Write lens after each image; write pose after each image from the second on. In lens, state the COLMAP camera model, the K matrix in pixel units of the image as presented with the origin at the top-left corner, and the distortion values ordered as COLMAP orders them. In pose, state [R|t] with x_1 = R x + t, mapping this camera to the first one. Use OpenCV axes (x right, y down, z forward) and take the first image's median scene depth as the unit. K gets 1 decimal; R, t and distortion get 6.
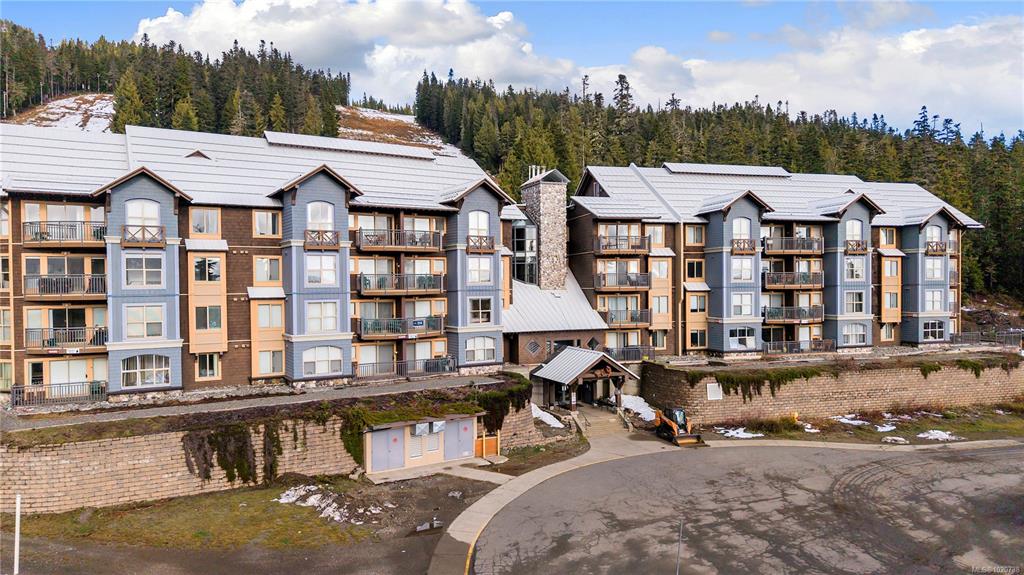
lens RADIAL K [[679.3, 0, 506.1], [0, 679.3, 291.0], [0, 0, 1]] dist [0.076339, -0.118734]
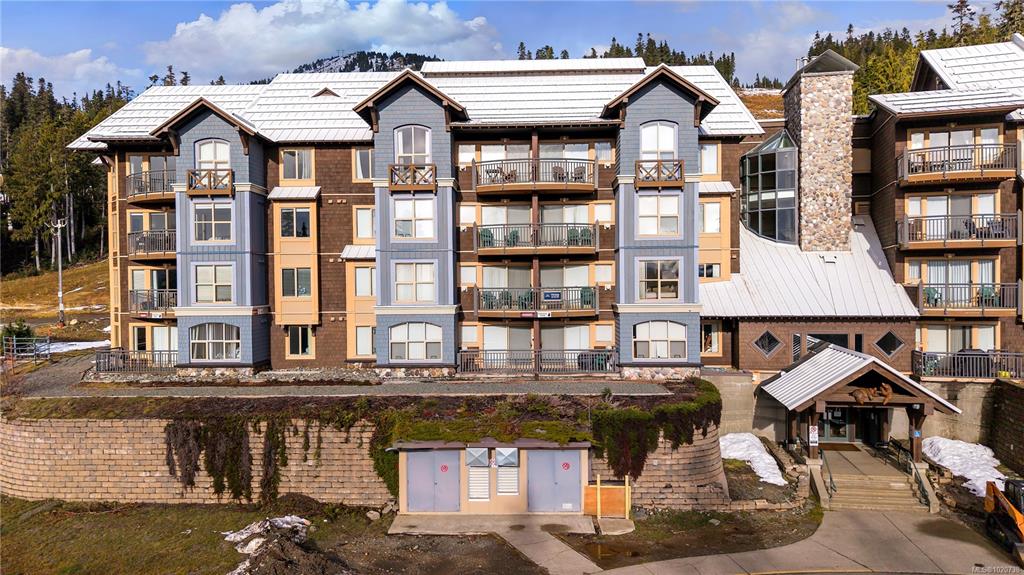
lens RADIAL K [[679.3, 0, 506.1], [0, 679.3, 291.0], [0, 0, 1]] dist [0.076339, -0.118734]
pose [[0.843369, 0.009560, -0.537250, 0.213929], [-0.005933, 0.999946, 0.008481, 0.040953], [0.537302, -0.003965, 0.843381, 0.445204]]
